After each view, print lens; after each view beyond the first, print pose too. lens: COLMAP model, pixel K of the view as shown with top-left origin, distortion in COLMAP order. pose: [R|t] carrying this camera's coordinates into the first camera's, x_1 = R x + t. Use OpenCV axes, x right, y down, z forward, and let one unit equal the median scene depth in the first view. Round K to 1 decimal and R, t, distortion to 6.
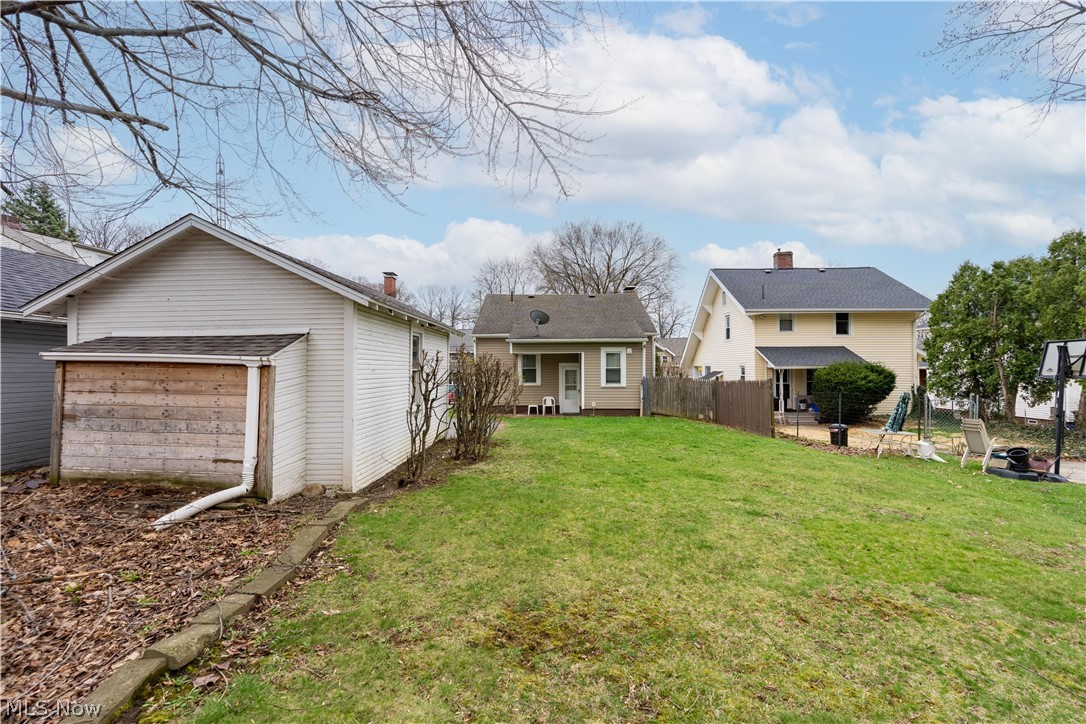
lens RADIAL K [[489.7, 0, 555.0], [0, 489.7, 362.3], [0, 0, 1]] dist [-0.004502, 0.000836]
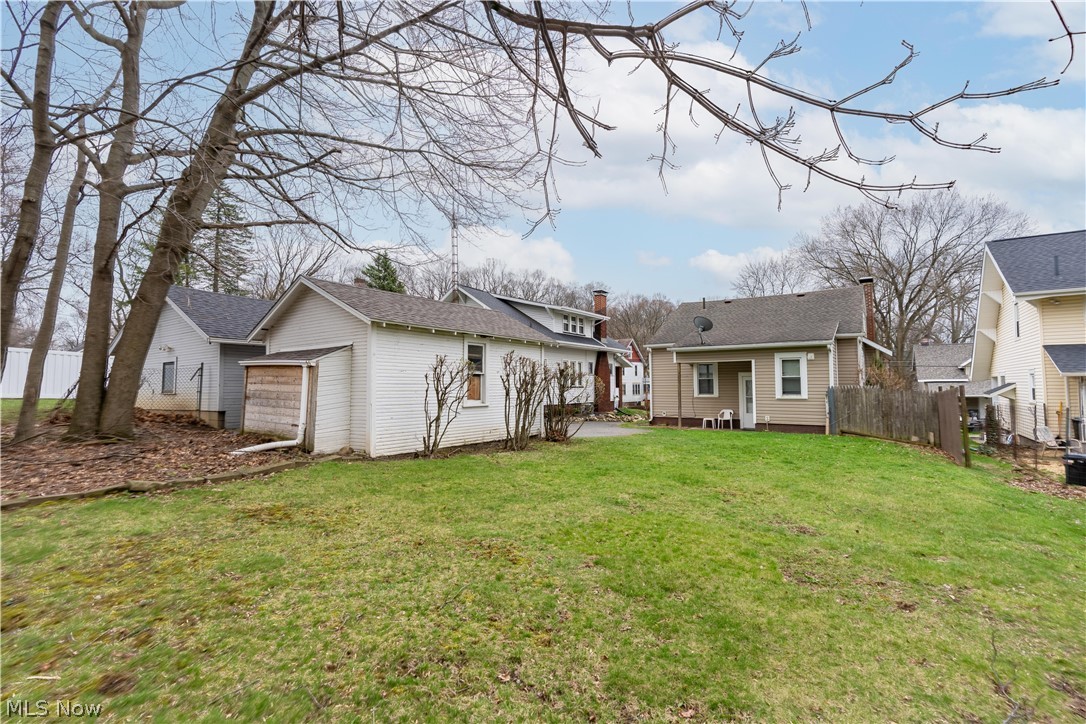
lens RADIAL K [[516.8, 0, 543.0], [0, 516.8, 362.0], [0, 0, 1]] dist [-0.000927, 0.001362]
pose [[0.837692, -0.025692, -0.545538, 0.253199], [0.006819, 0.999307, -0.036592, 0.016164], [0.546100, 0.026933, 0.837287, 0.003309]]
